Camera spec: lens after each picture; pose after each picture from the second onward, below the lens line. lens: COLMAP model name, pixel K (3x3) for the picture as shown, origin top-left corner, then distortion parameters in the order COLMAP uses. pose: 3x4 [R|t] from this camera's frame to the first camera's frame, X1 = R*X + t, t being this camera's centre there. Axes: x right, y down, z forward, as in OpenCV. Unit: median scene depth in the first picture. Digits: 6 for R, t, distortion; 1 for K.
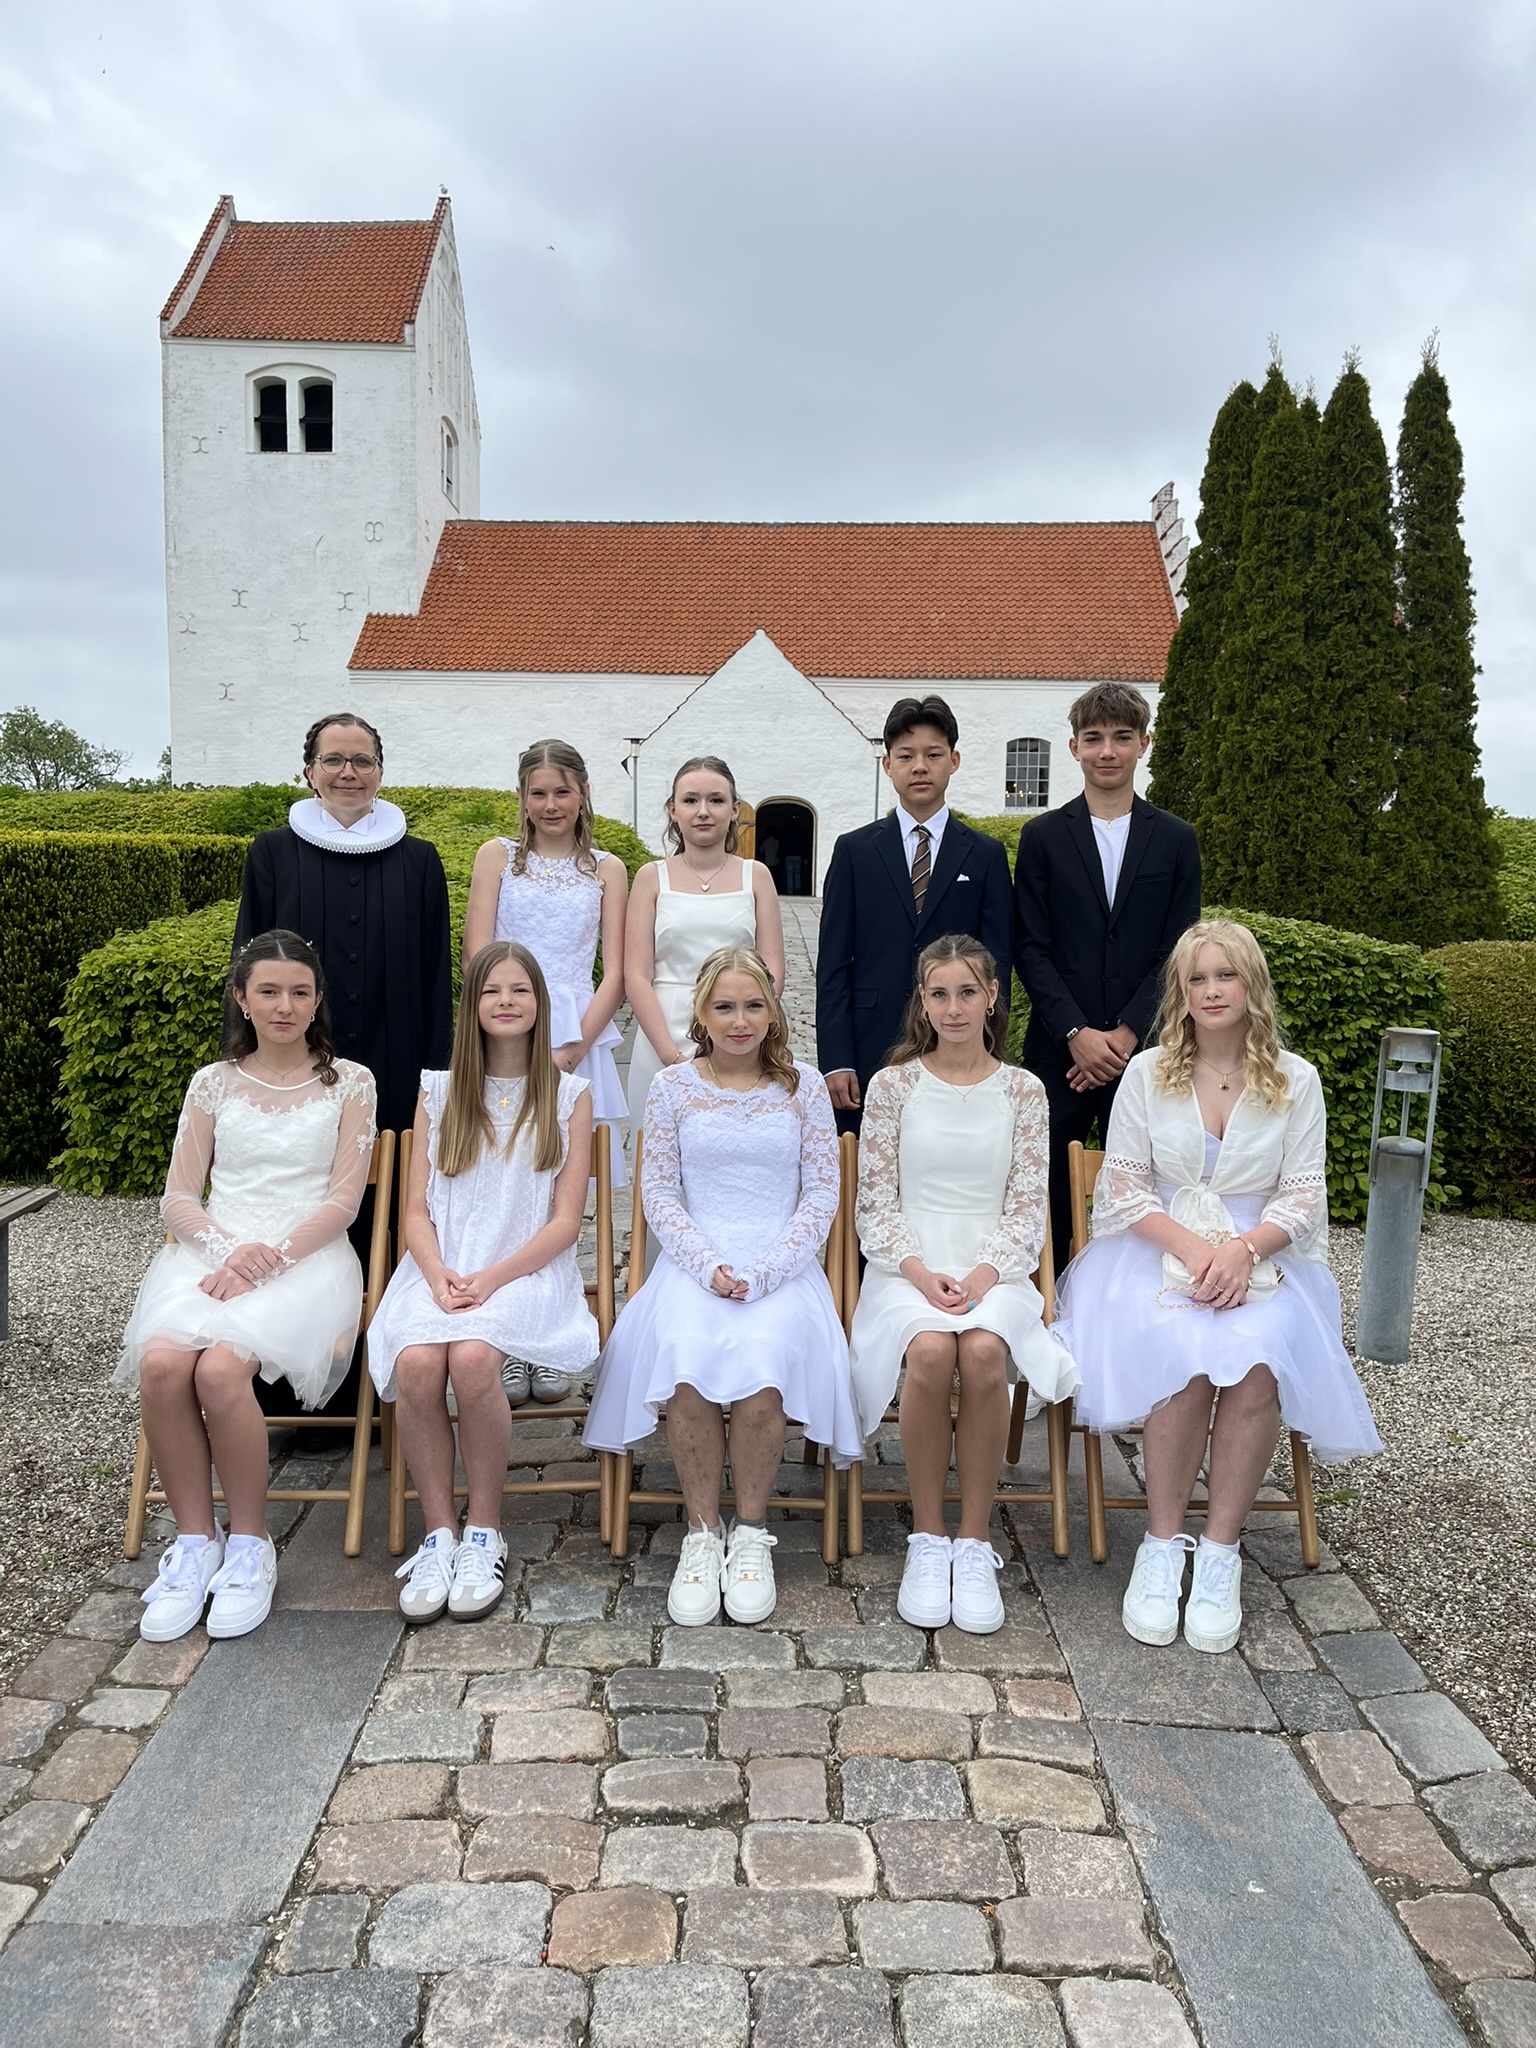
lens RADIAL K [[1519.6, 0, 769.9], [0, 1519.6, 1030.1], [0, 0, 1]] dist [0.029547, -0.000693]
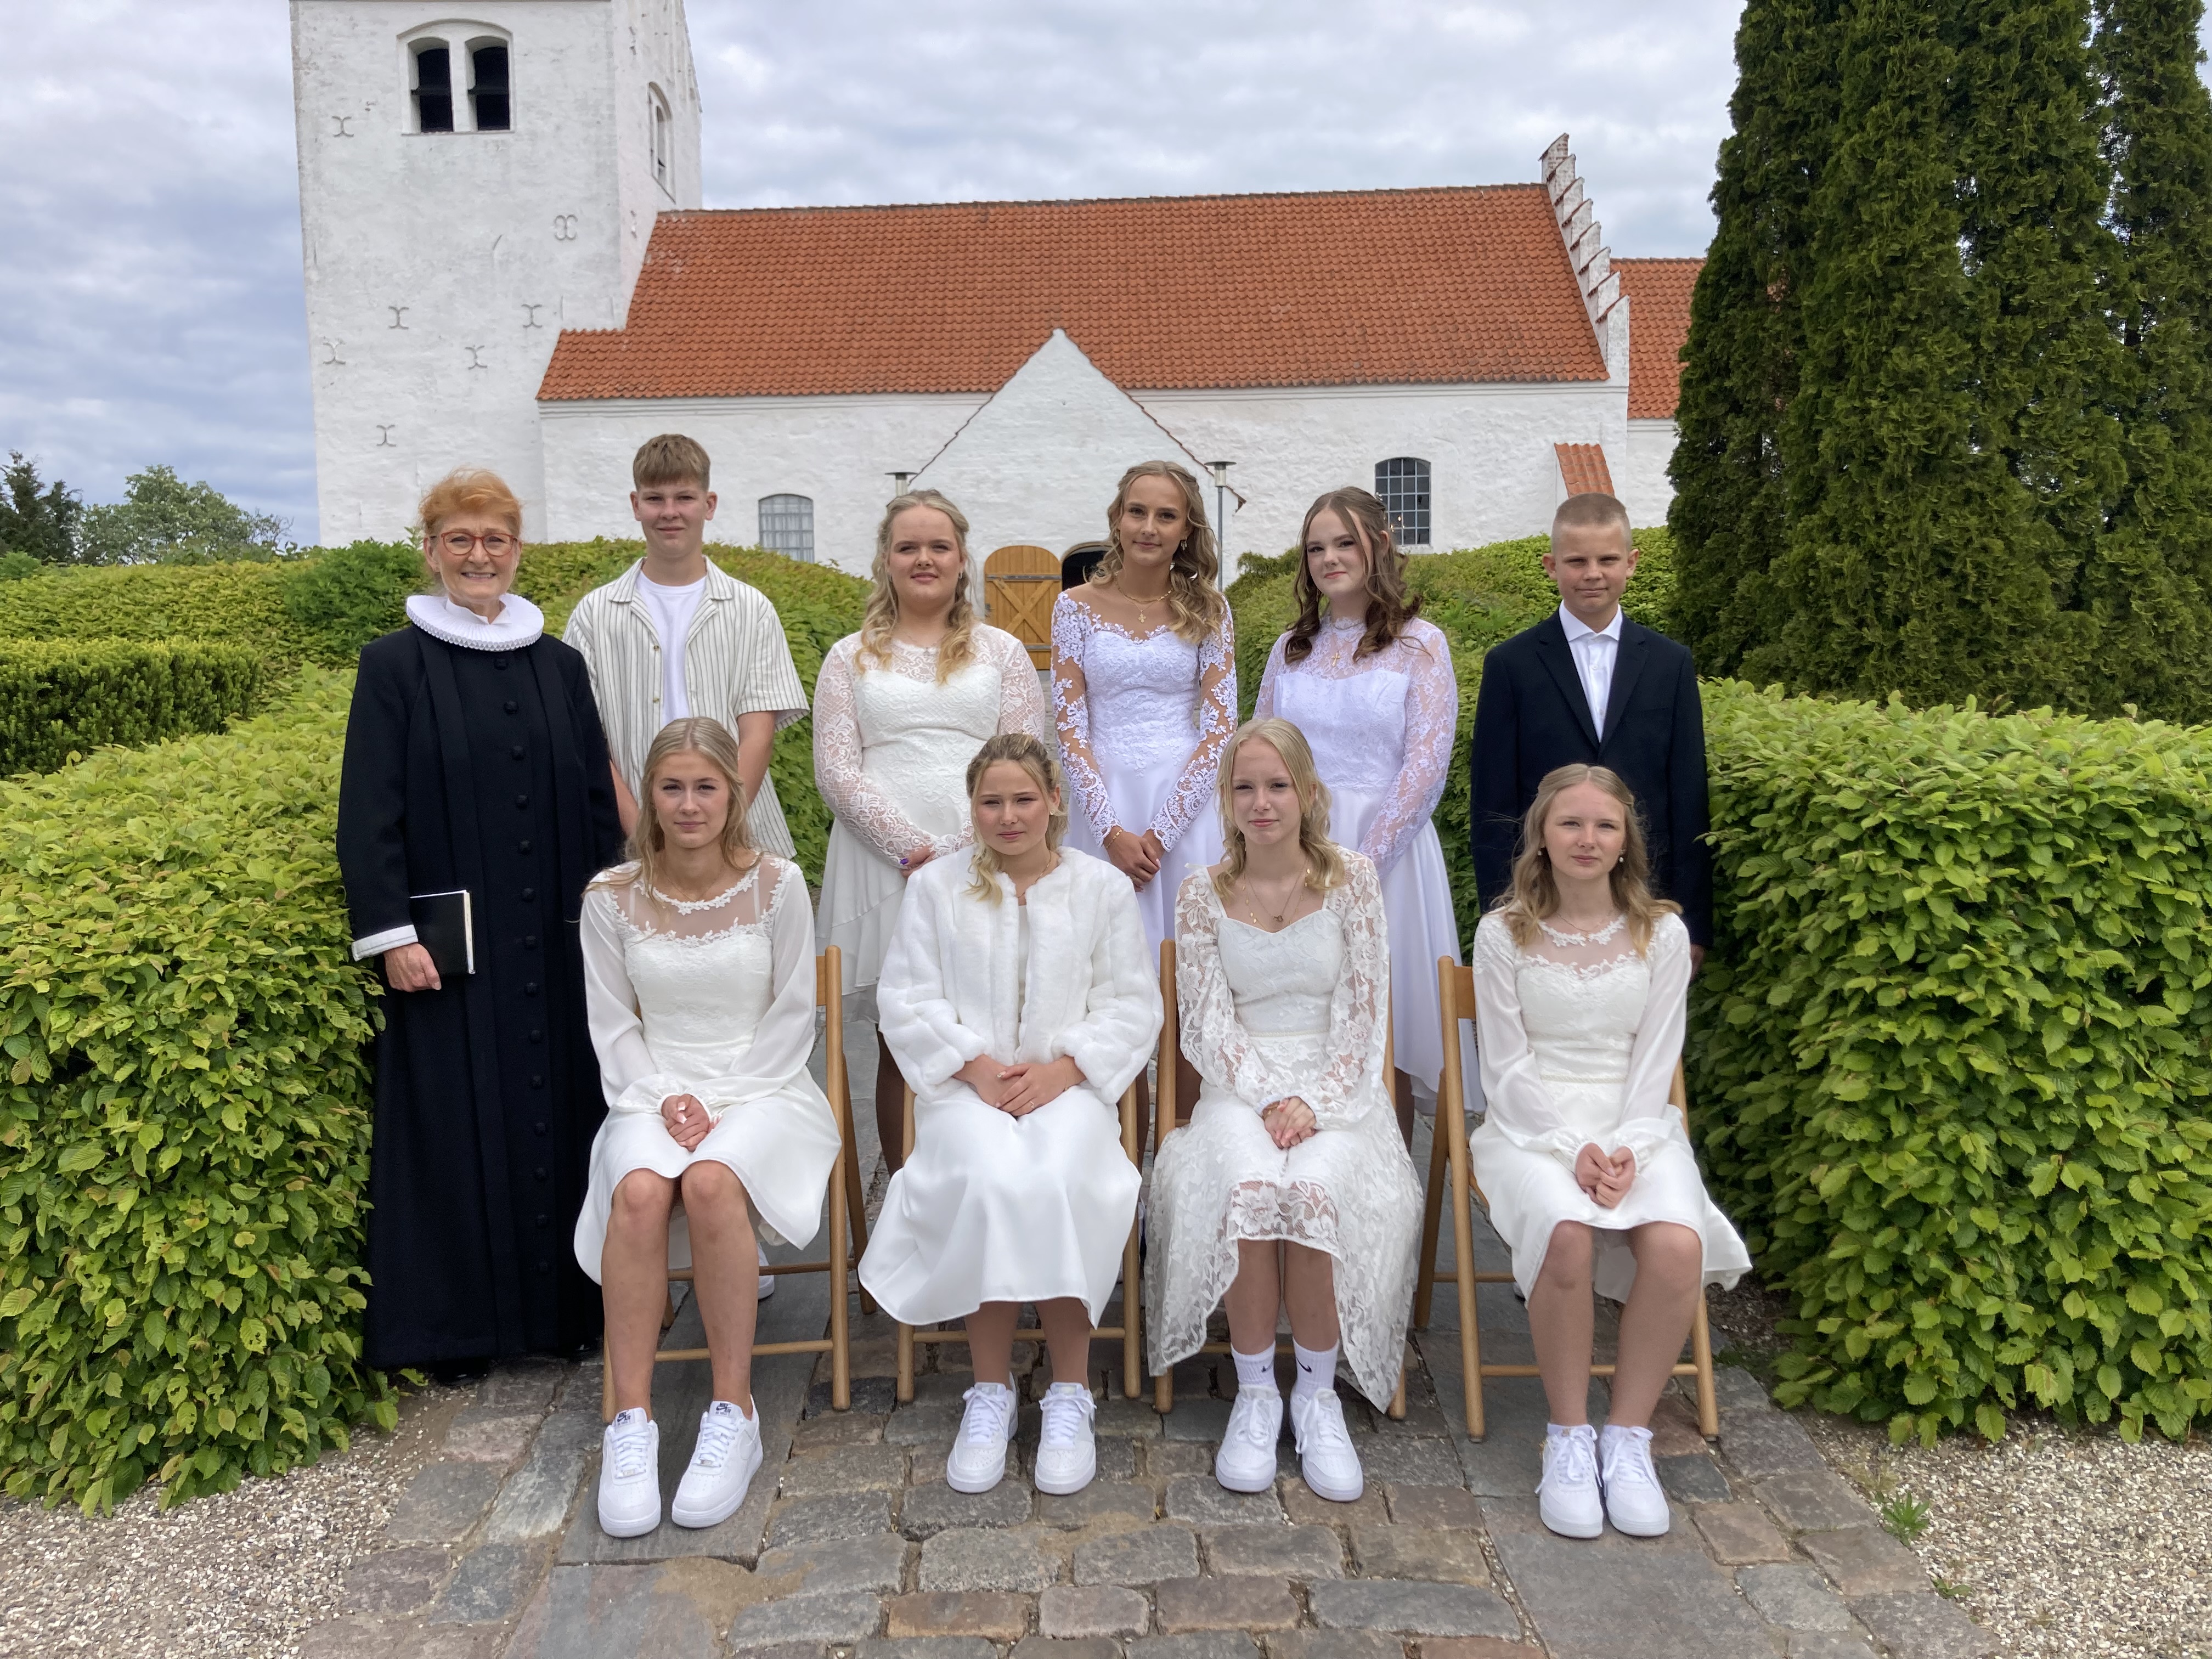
lens RADIAL K [[1779.1, 0, 1095.7], [0, 1779.1, 815.4], [0, 0, 1]] dist [0.000052, 0.000737]
pose [[0.999329, -0.035794, 0.007794, -0.010893], [0.035798, 0.999359, -0.000397, -0.046138], [-0.007775, 0.000676, 0.999970, 0.307995]]
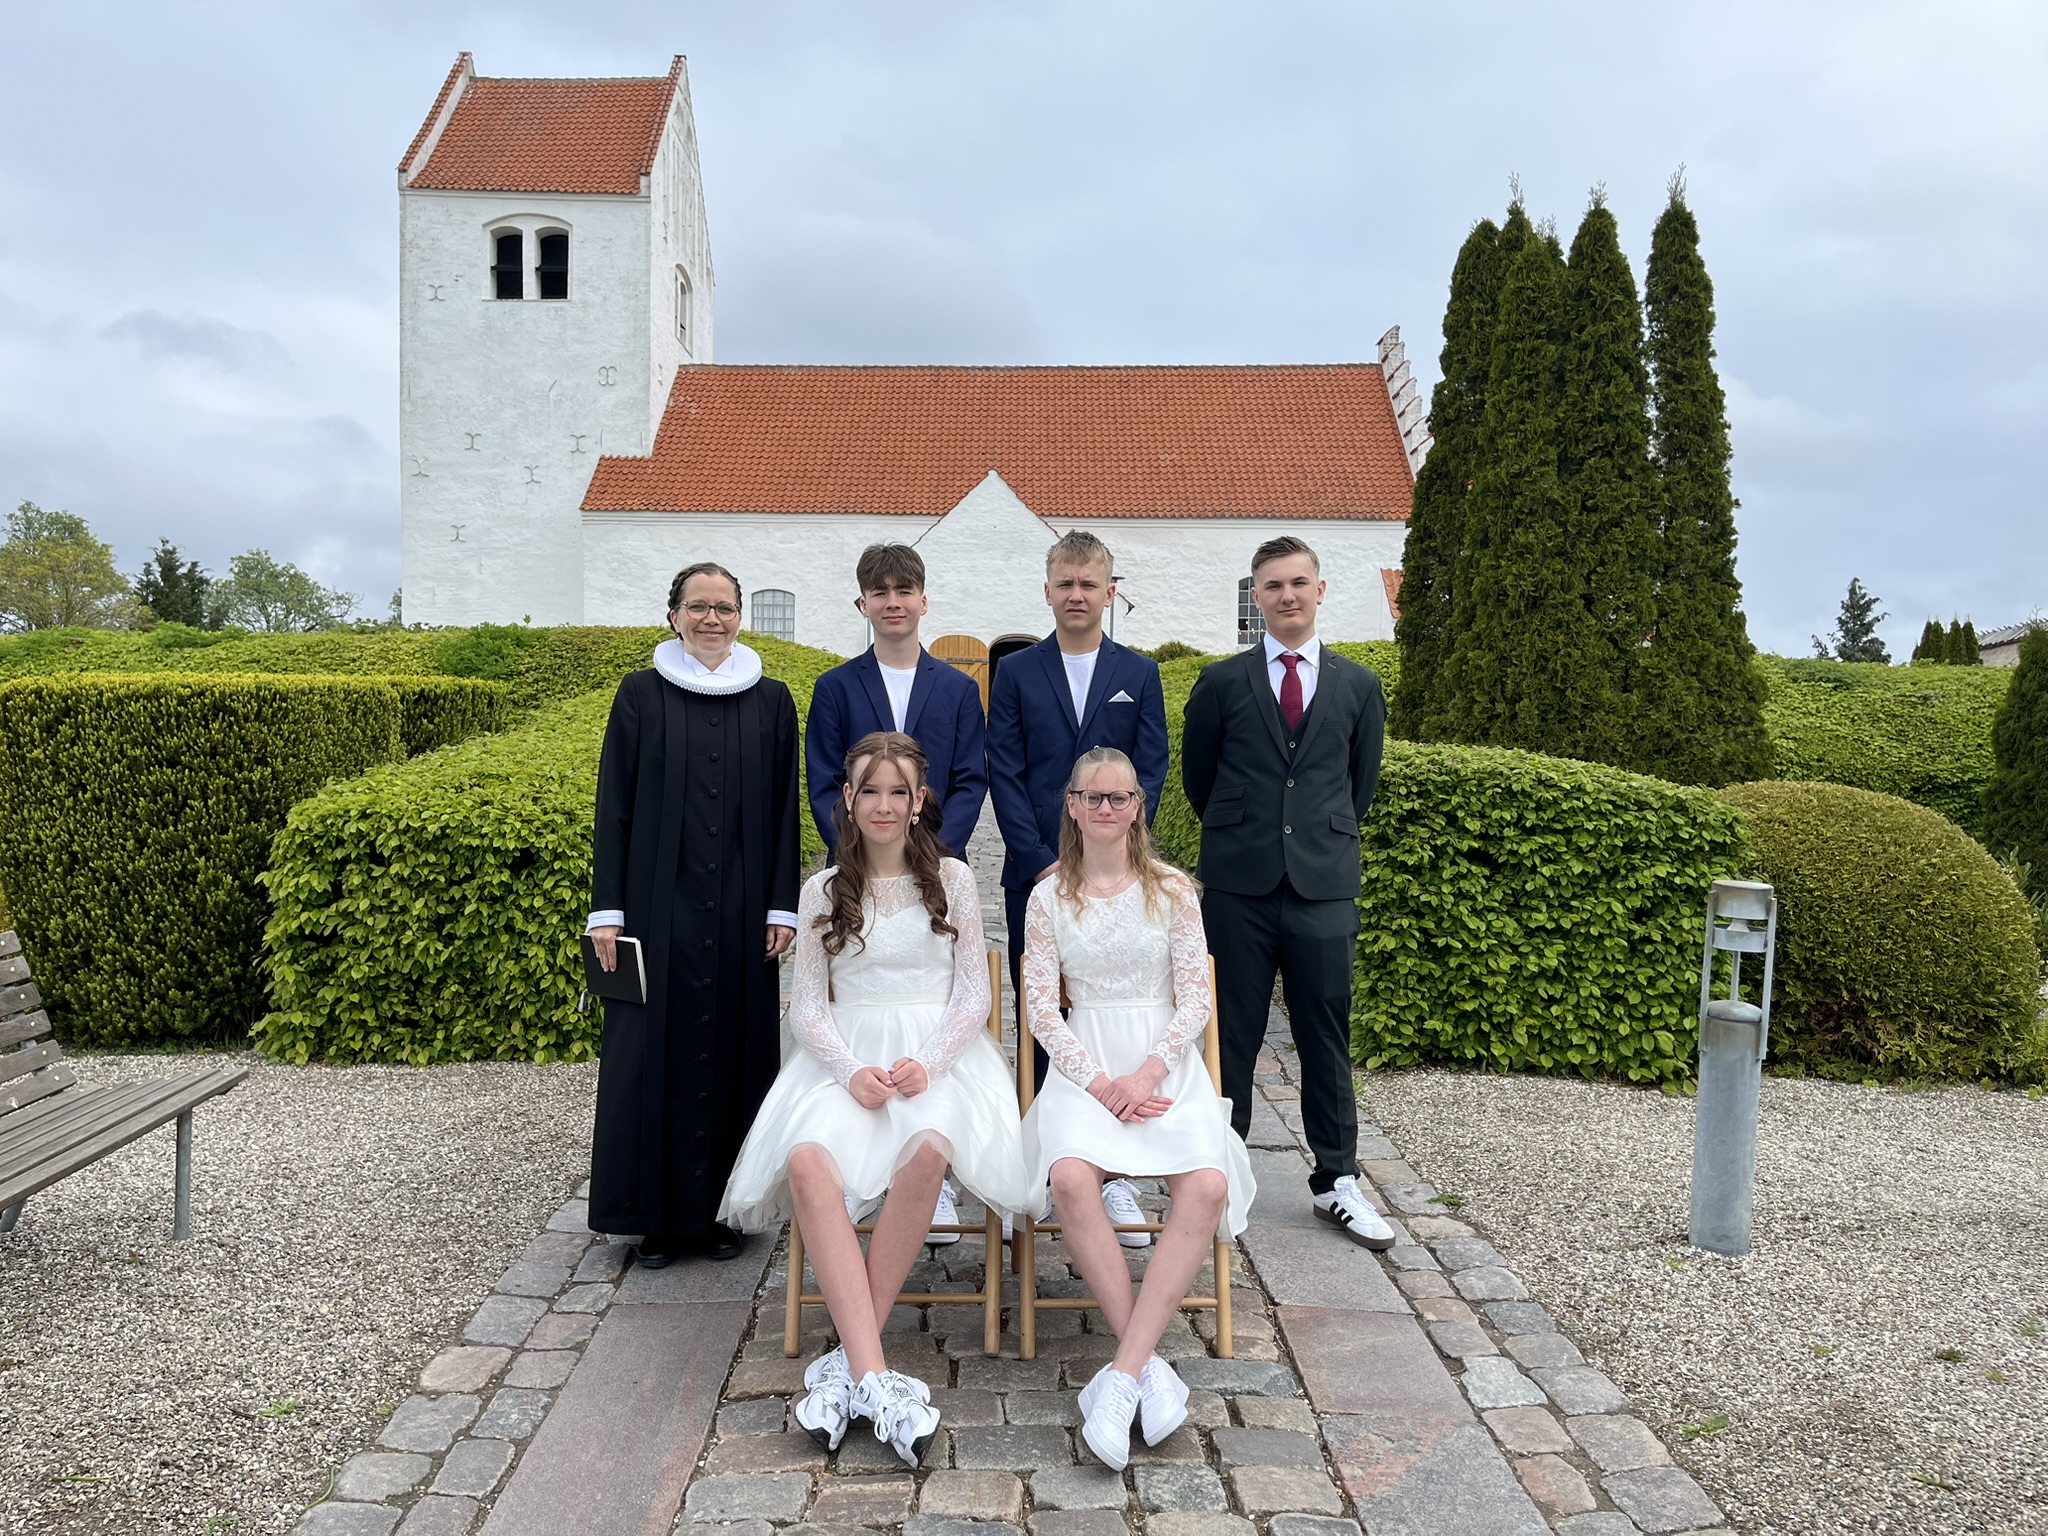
lens RADIAL K [[1519.6, 0, 1010.6], [0, 1519.6, 776.2], [0, 0, 1]] dist [0.029547, -0.000693]
pose [[0.999959, -0.004854, 0.007624, -0.010337], [0.005302, 0.998190, -0.059905, -0.005090], [-0.007319, 0.059943, 0.998175, 0.038399]]
